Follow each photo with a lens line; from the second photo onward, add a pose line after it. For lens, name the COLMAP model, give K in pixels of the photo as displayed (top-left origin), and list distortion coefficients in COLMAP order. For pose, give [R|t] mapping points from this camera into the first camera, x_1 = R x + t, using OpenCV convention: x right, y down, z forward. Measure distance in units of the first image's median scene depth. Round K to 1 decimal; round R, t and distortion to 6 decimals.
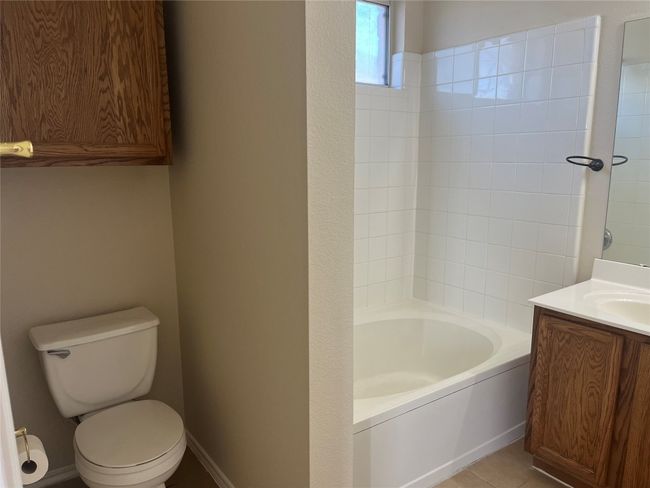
lens RADIAL K [[491.3, 0, 337.1], [0, 491.3, 250.5], [0, 0, 1]] dist [0.055251, -0.082610]
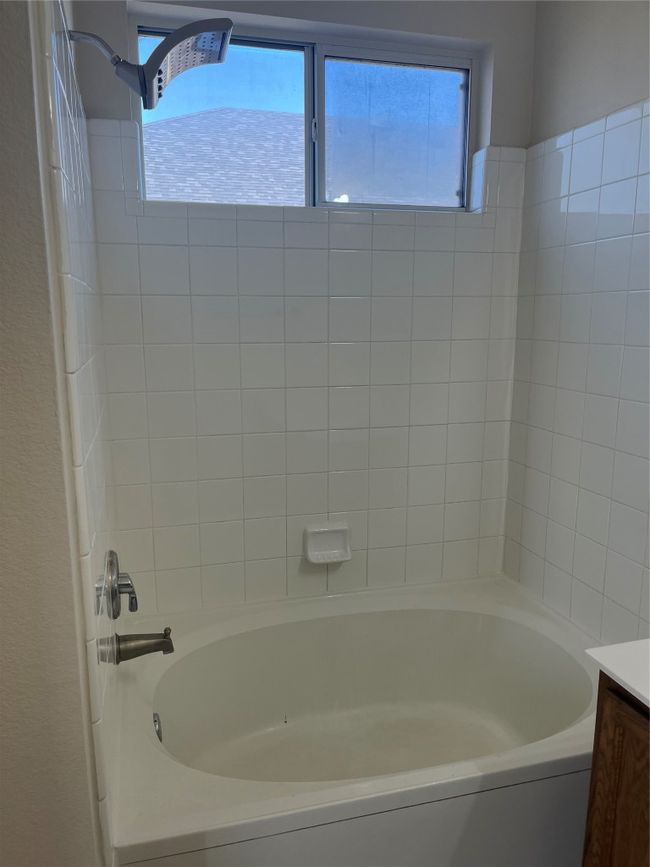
lens RADIAL K [[655.3, 0, 332.5], [0, 655.3, 440.4], [0, 0, 1]] dist [0.055251, -0.082610]
pose [[0.931819, 0.068917, -0.356320, 0.388481], [-0.067865, 0.997575, 0.015469, -0.095777], [0.356521, 0.009767, 0.934236, 0.342015]]
